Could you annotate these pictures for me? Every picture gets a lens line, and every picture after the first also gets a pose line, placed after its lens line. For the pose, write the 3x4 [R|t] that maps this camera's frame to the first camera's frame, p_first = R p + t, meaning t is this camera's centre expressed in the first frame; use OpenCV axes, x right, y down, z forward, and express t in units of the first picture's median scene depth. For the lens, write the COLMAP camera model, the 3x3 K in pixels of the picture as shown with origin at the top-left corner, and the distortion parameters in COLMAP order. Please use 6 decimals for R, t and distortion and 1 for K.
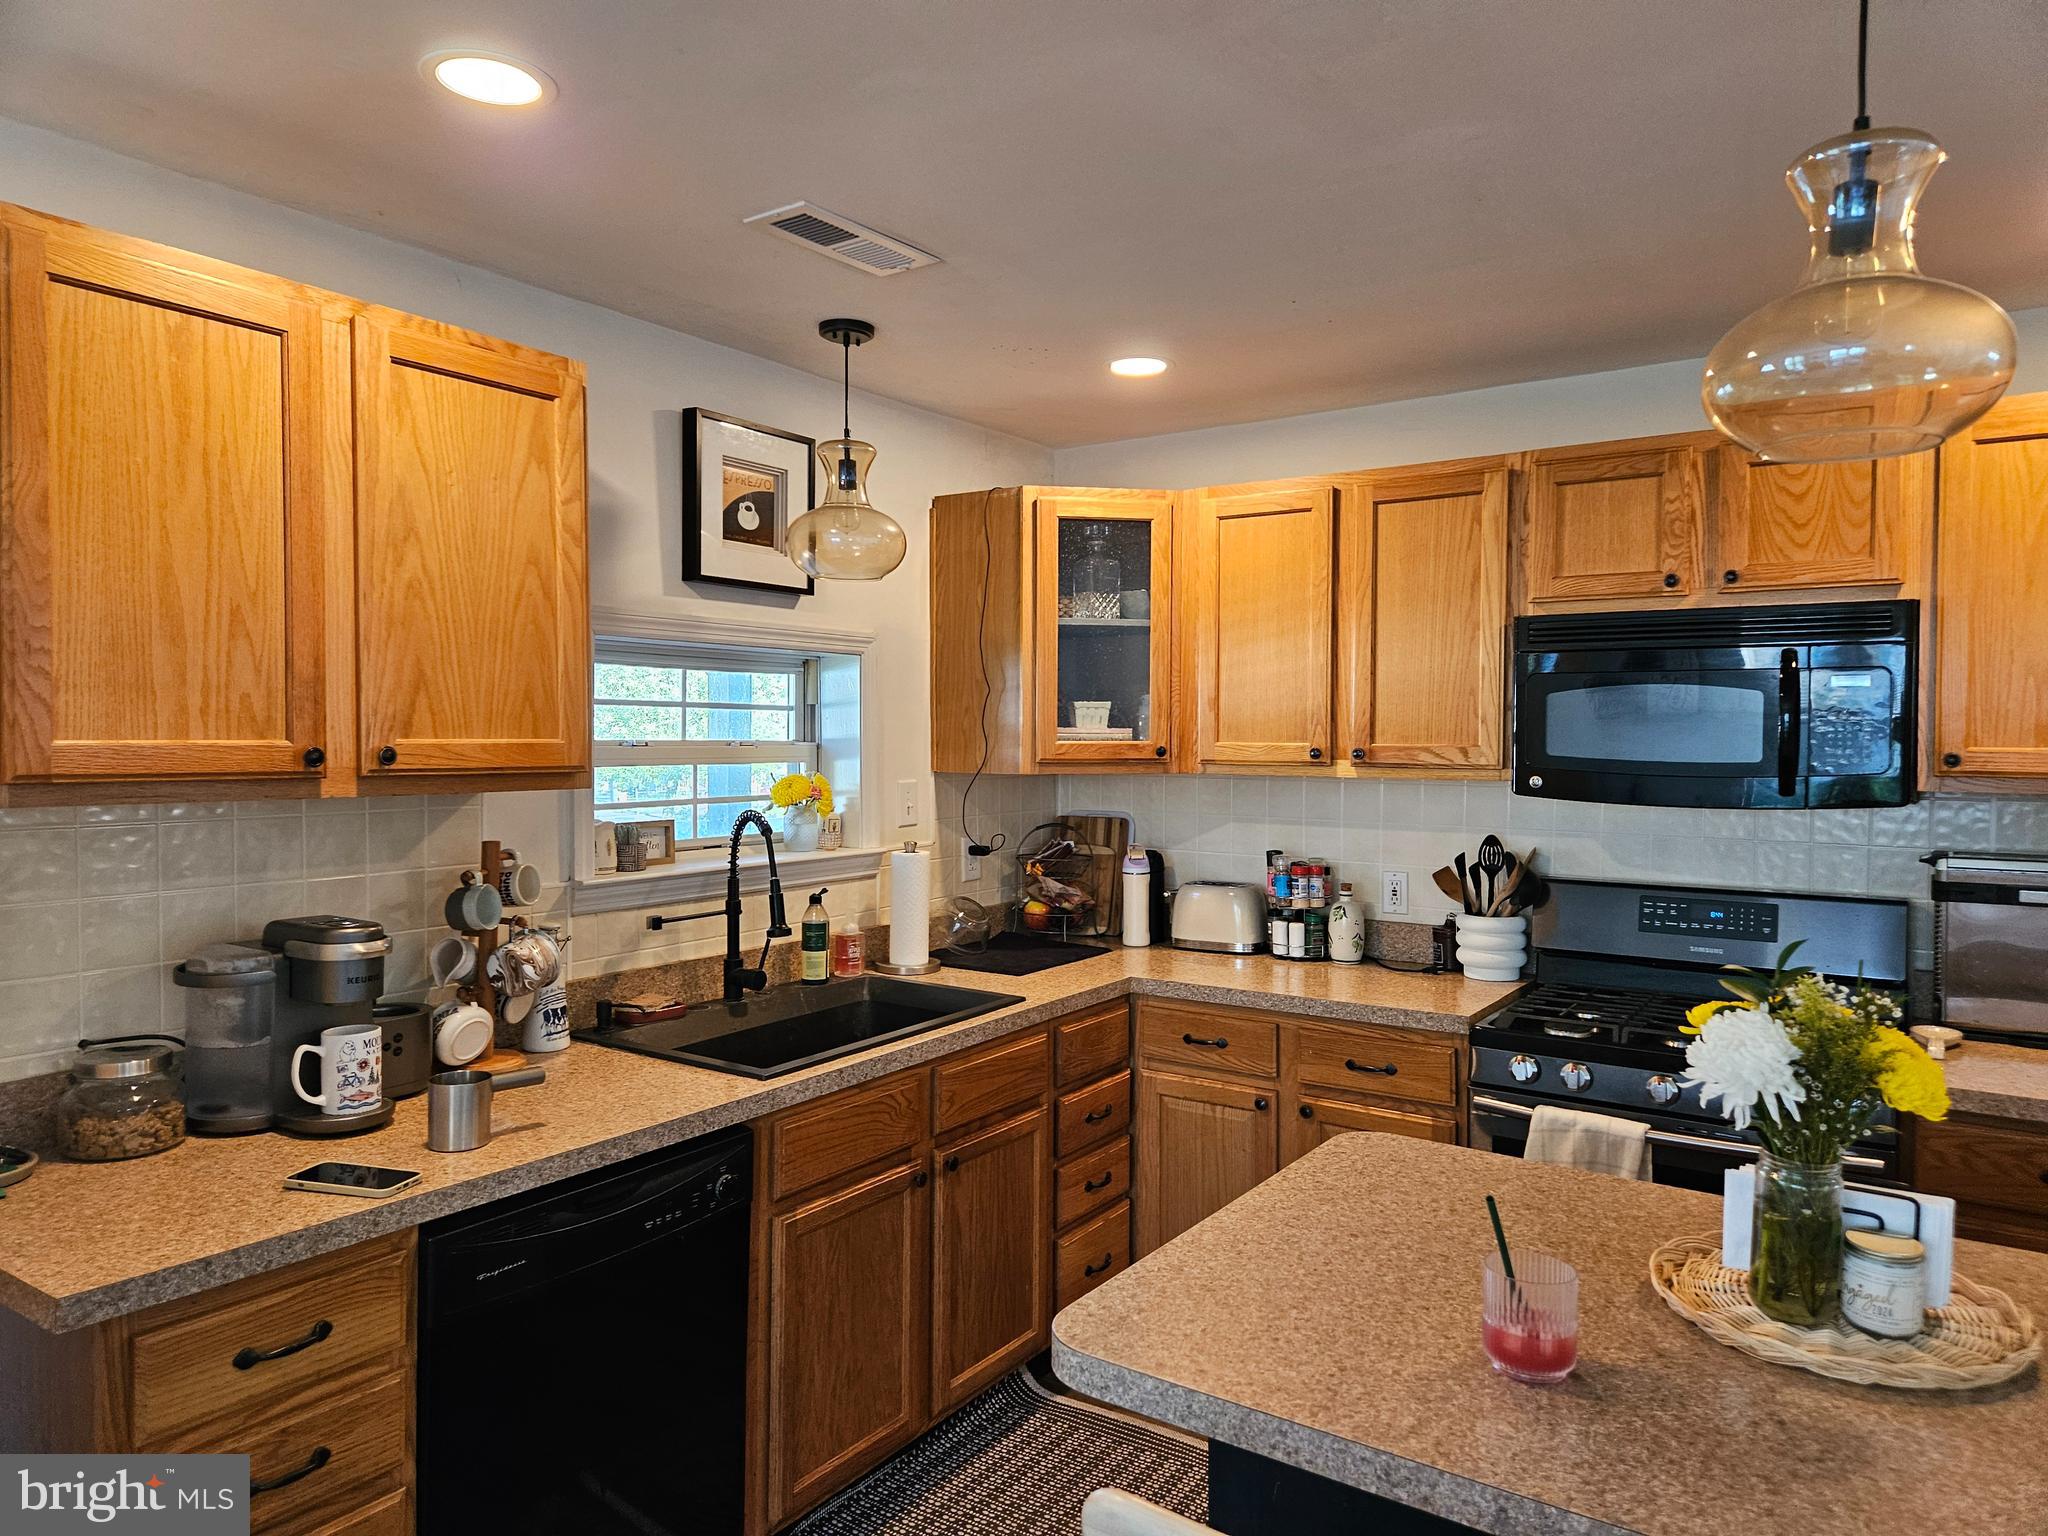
lens RADIAL K [[1375.7, 0, 1025.4], [0, 1375.7, 767.2], [0, 0, 1]] dist [0.080943, -0.064335]
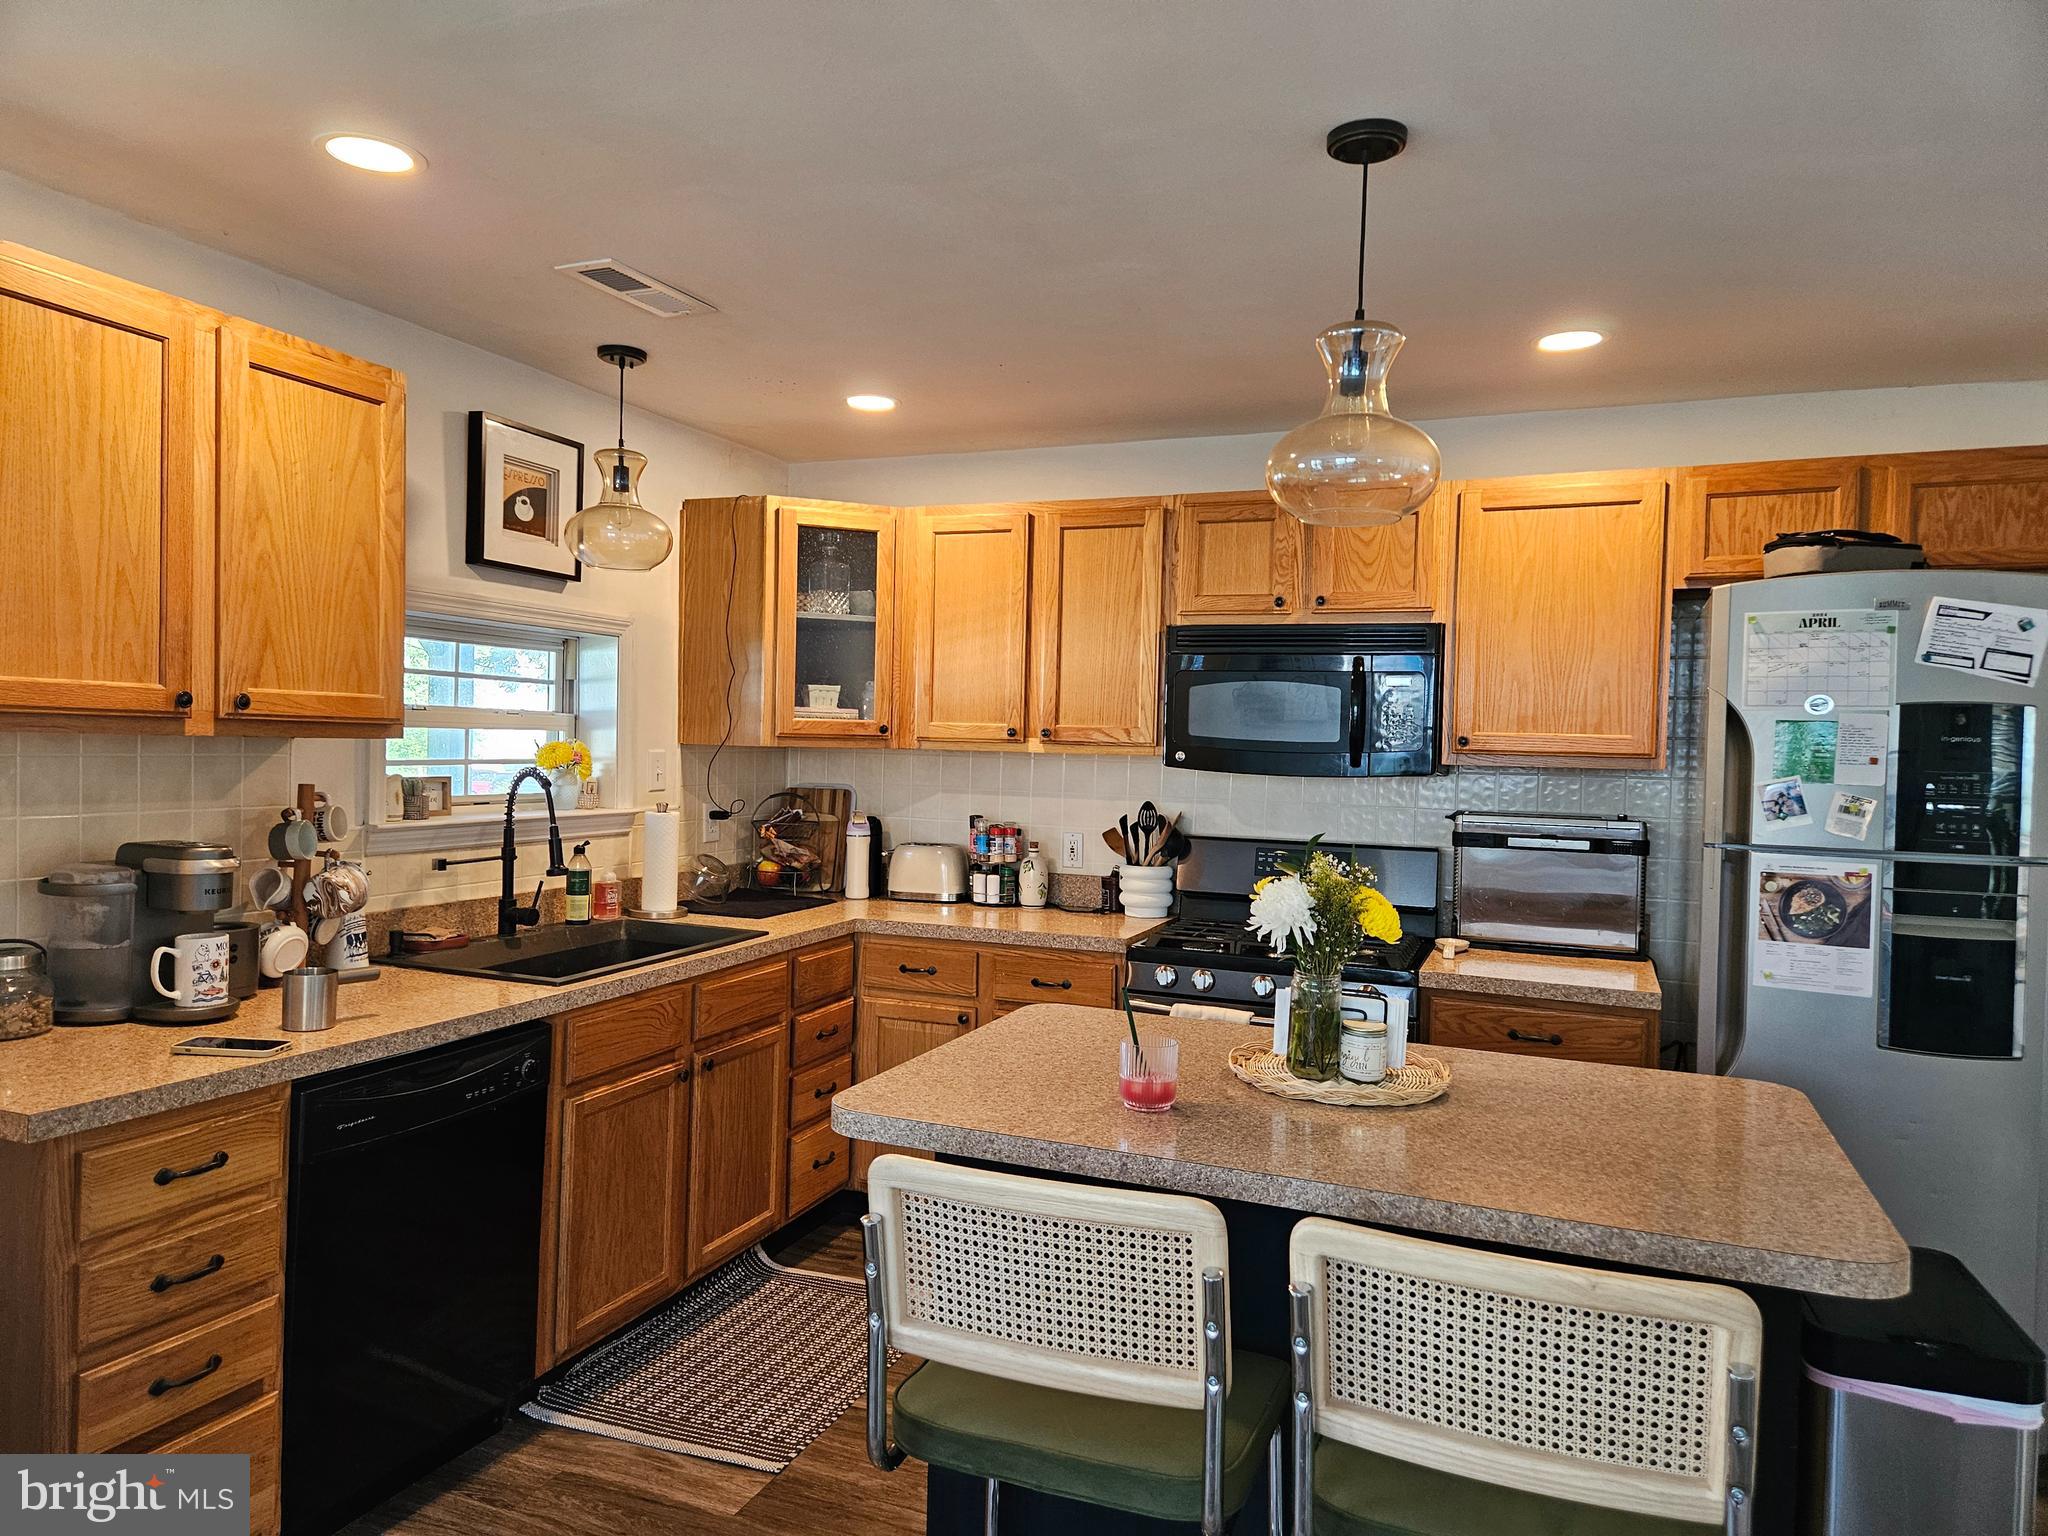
lens RADIAL K [[1375.7, 0, 1007.6], [0, 1375.7, 769.1], [0, 0, 1]] dist [0.080943, -0.064335]
pose [[0.977829, 0.015957, 0.208796, -0.060494], [-0.015663, 0.999873, -0.003058, 0.035263], [-0.208818, -0.000280, 0.977954, -0.241948]]
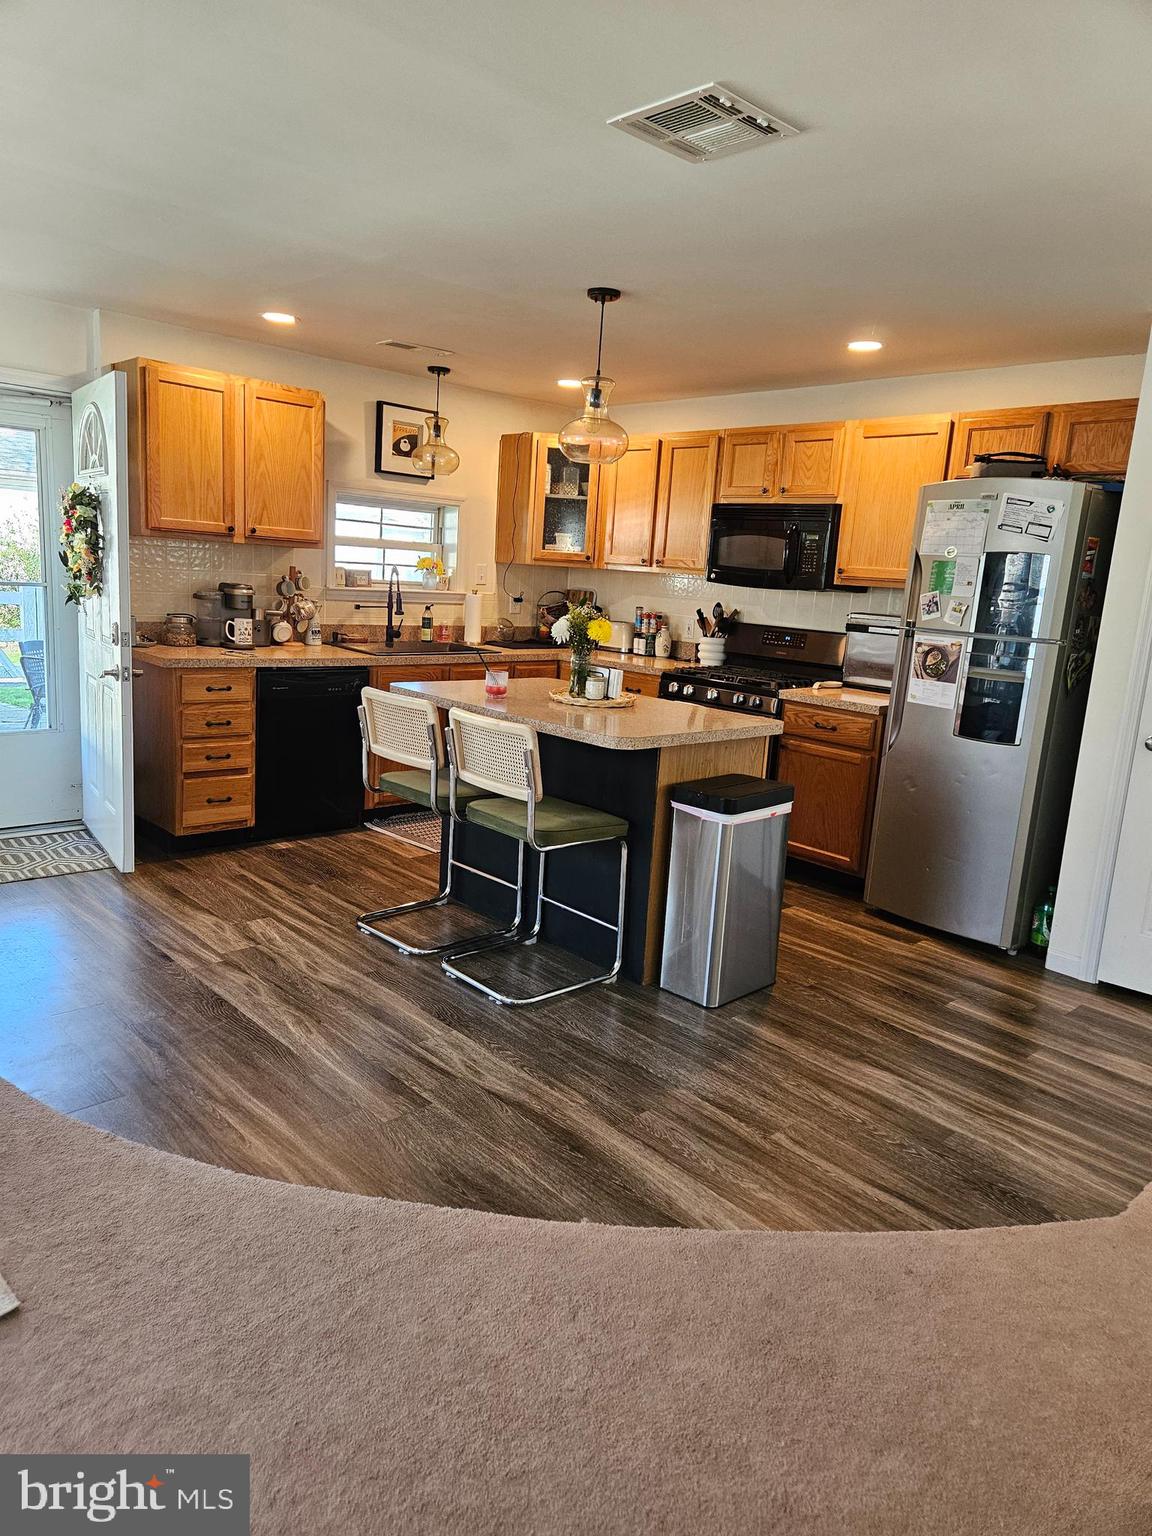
lens RADIAL K [[1031.8, 0, 566.1], [0, 1031.8, 766.7], [0, 0, 1]] dist [0.080943, -0.064335]
pose [[0.973864, 0.099561, -0.204150, 0.636318], [-0.065546, 0.983761, 0.167089, 0.063789], [0.217471, -0.149341, 0.964574, -0.995481]]
